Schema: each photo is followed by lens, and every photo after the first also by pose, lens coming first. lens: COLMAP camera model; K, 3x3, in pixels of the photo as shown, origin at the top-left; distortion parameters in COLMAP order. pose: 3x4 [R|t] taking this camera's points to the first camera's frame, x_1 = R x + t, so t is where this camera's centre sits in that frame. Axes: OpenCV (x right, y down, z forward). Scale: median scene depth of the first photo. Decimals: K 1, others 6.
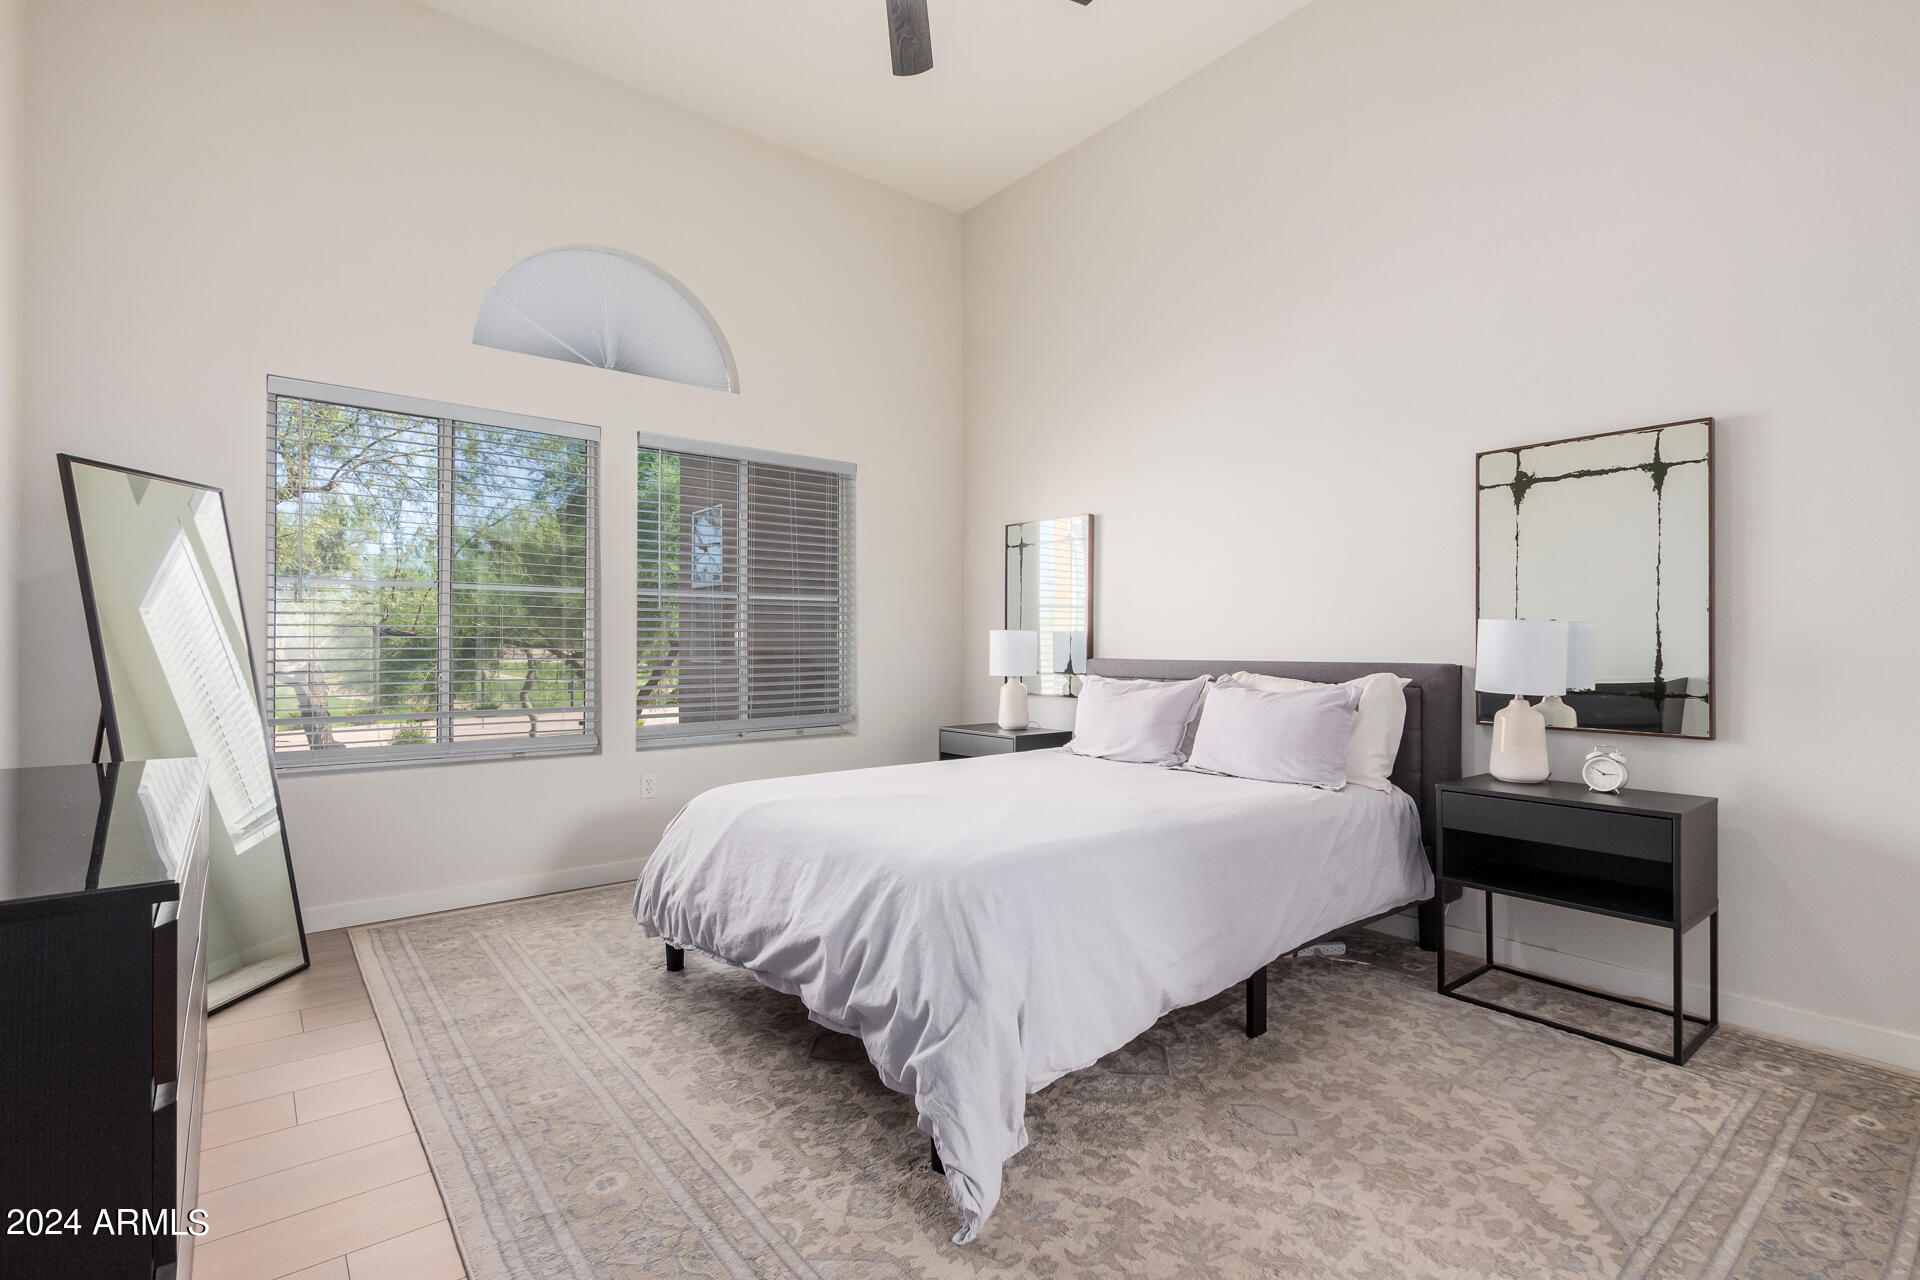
lens RADIAL K [[881.4, 0, 960.6], [0, 881.4, 645.2], [0, 0, 1]] dist [0.010257, -0.001006]
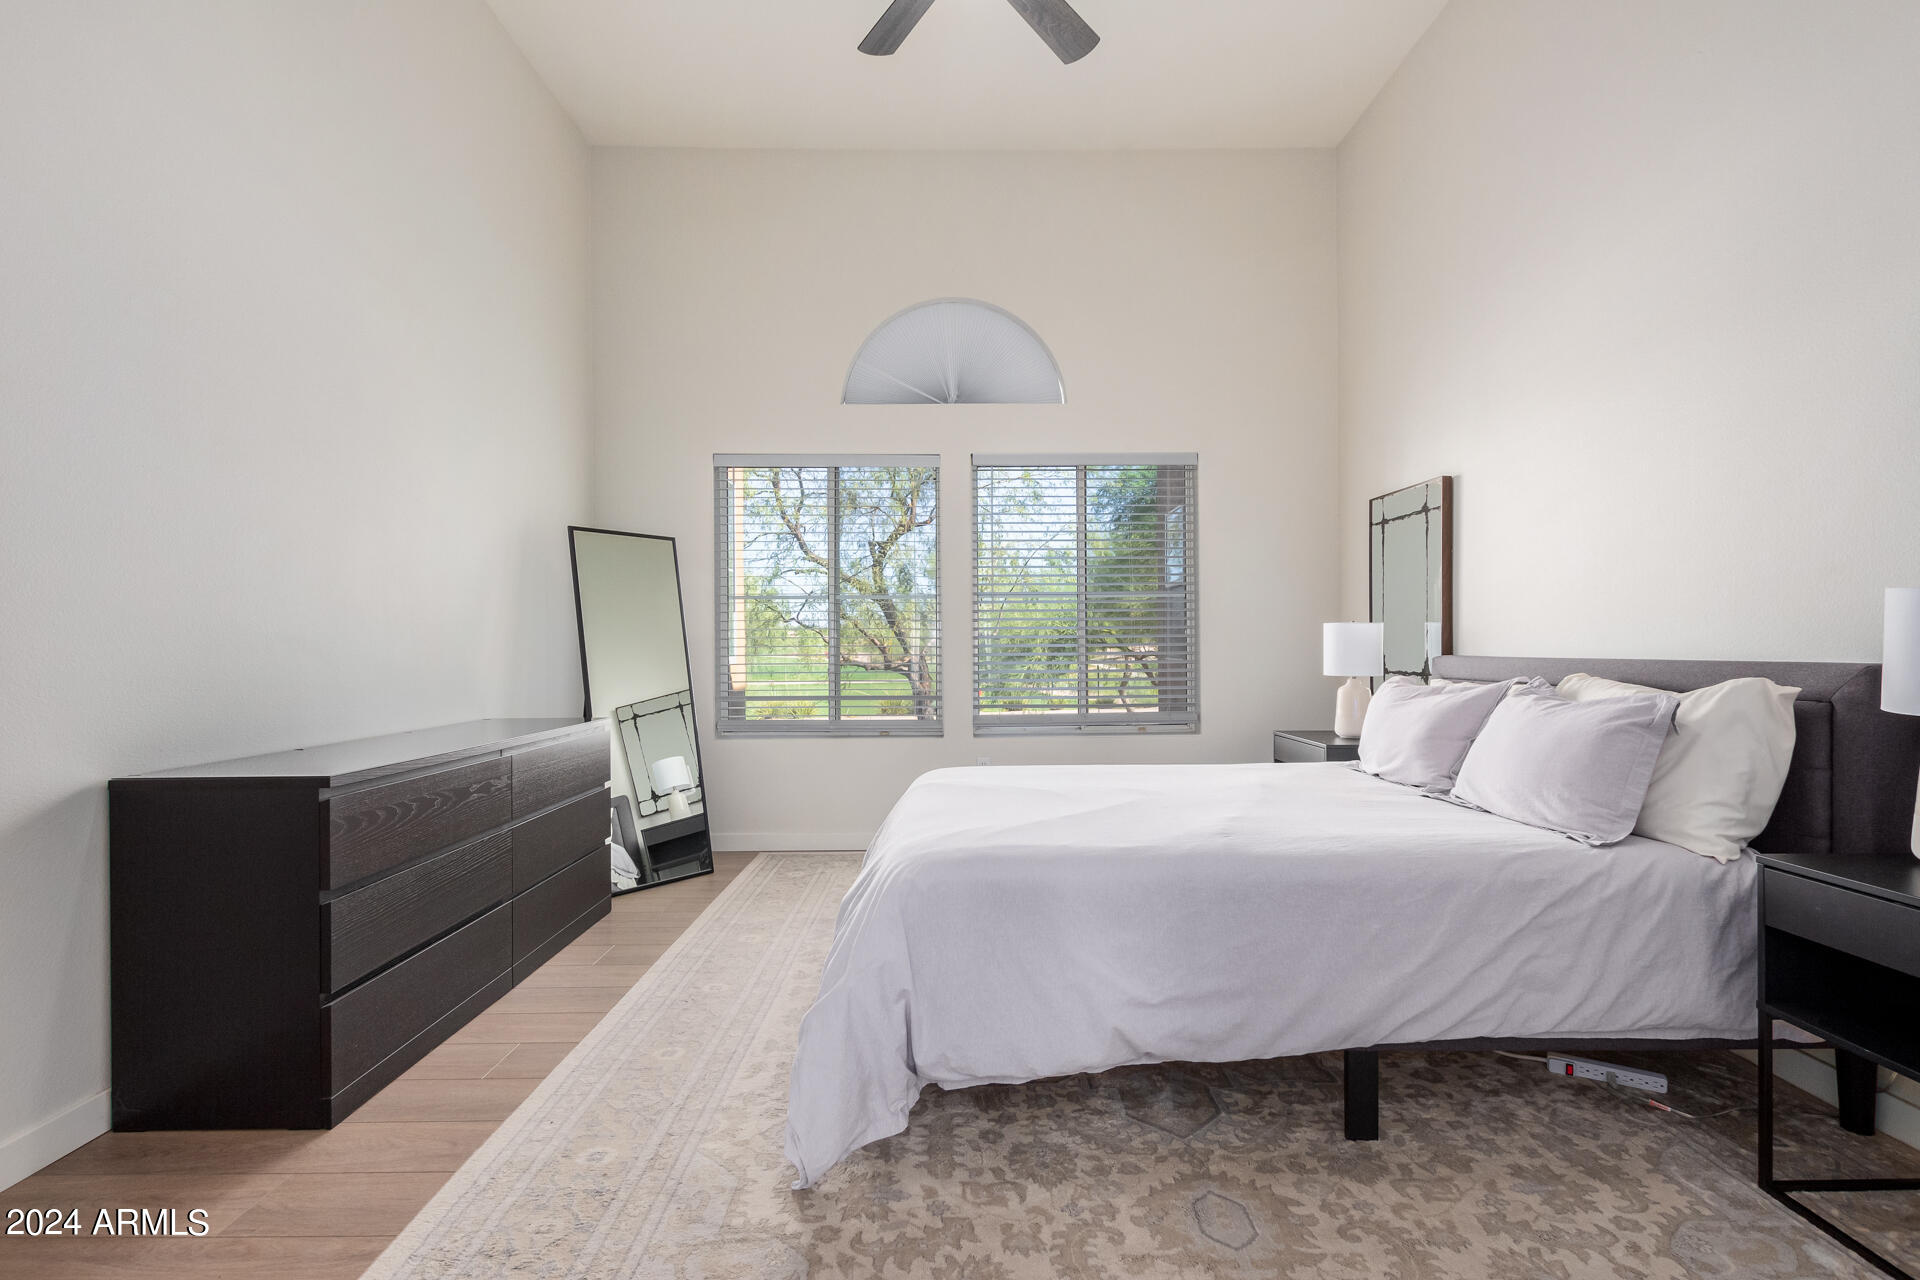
lens RADIAL K [[877.5, 0, 975.2], [0, 877.5, 656.3], [0, 0, 1]] dist [0.021772, -0.012722]
pose [[0.788747, 0.002501, -0.614712, 0.485247], [0.005728, 0.999918, 0.011418, 0.006138], [0.614691, -0.012527, 0.788669, 0.166247]]
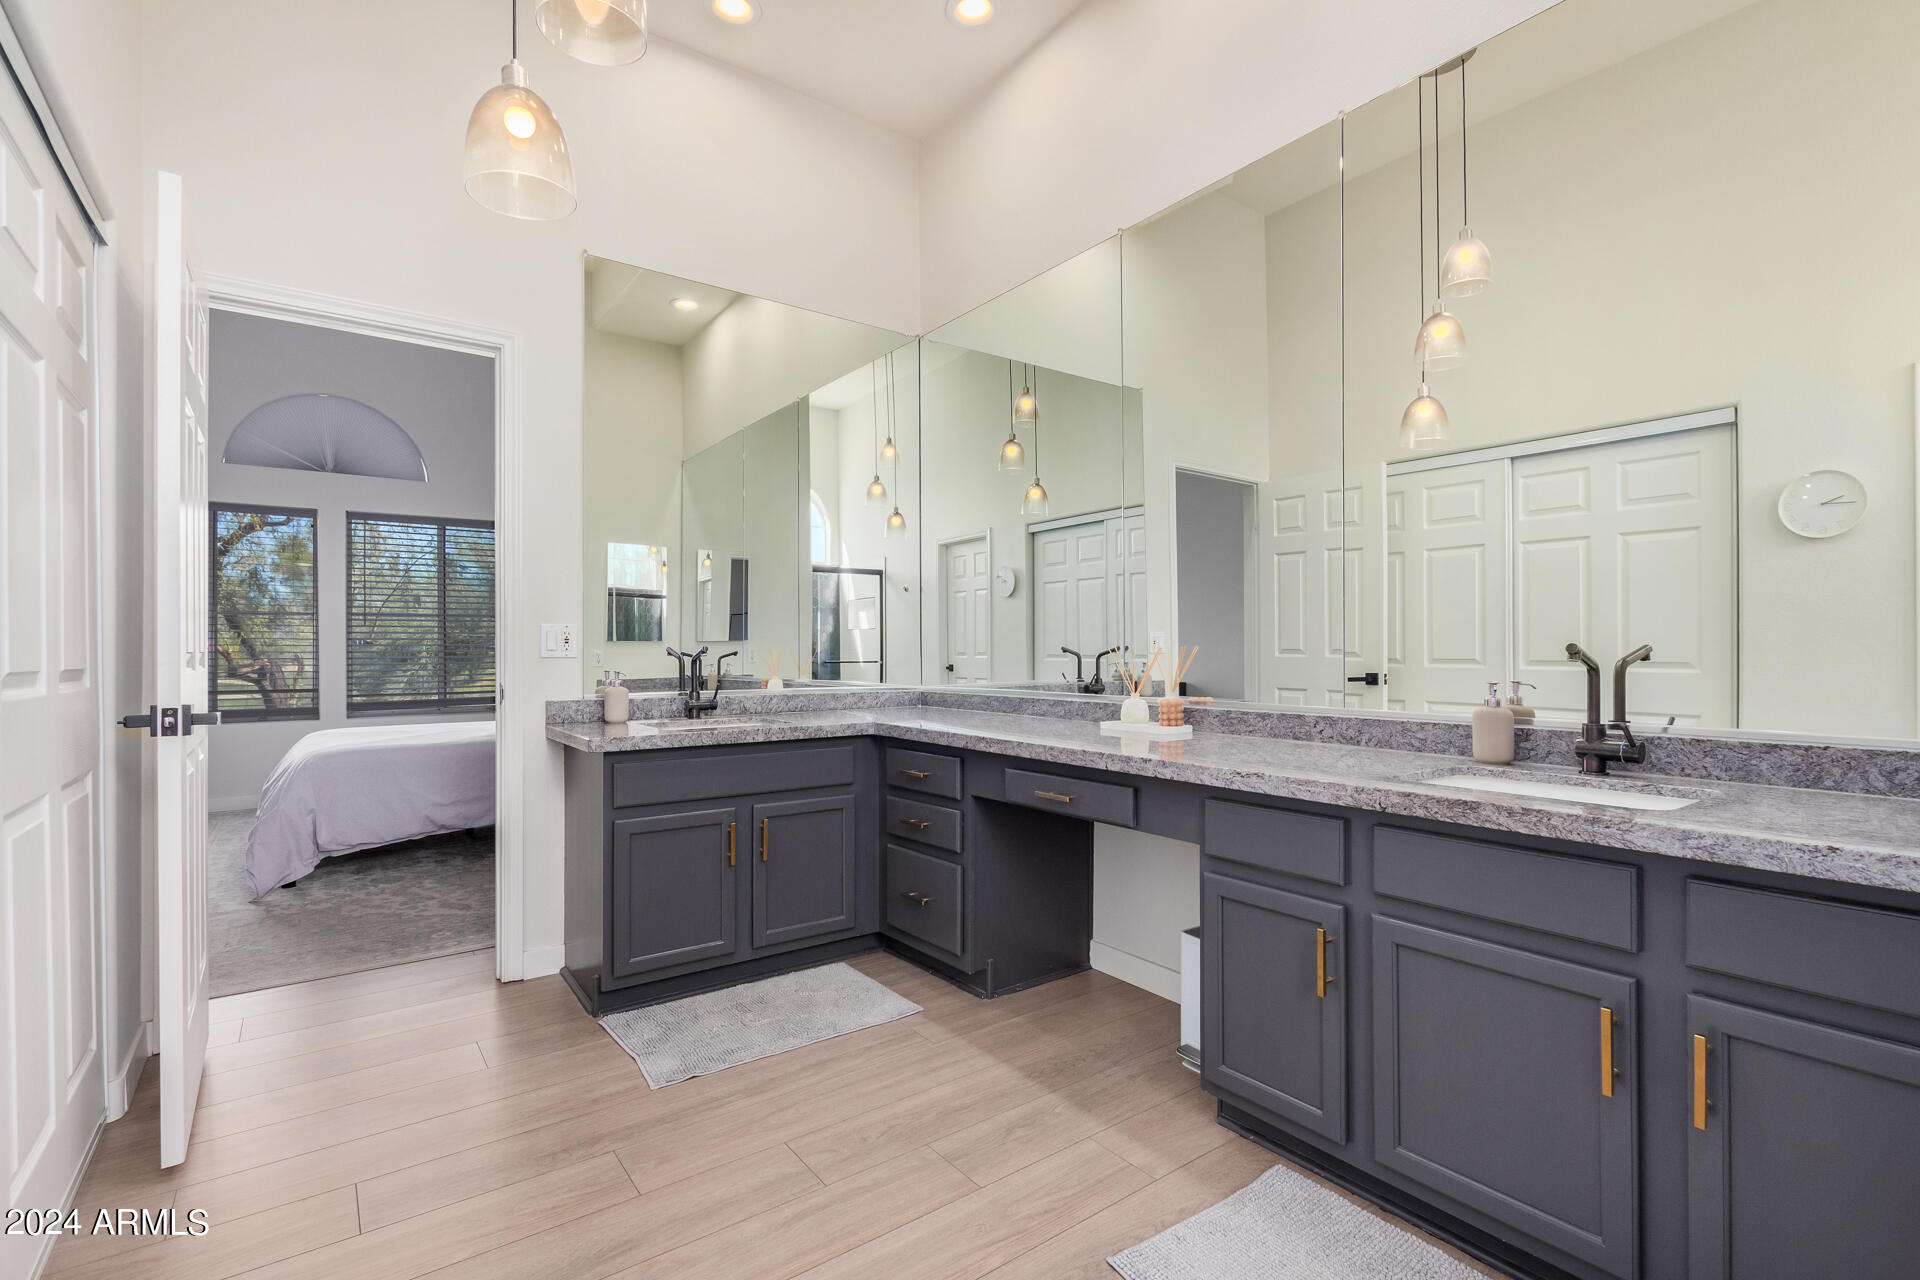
lens RADIAL K [[881.4, 0, 960.6], [0, 881.4, 645.2], [0, 0, 1]] dist [0.010257, -0.001006]
pose [[0.998608, -0.004707, -0.052533, 1.164499], [0.004471, 0.999979, -0.004609, 0.008555], [0.052553, 0.004368, 0.998609, -0.729477]]
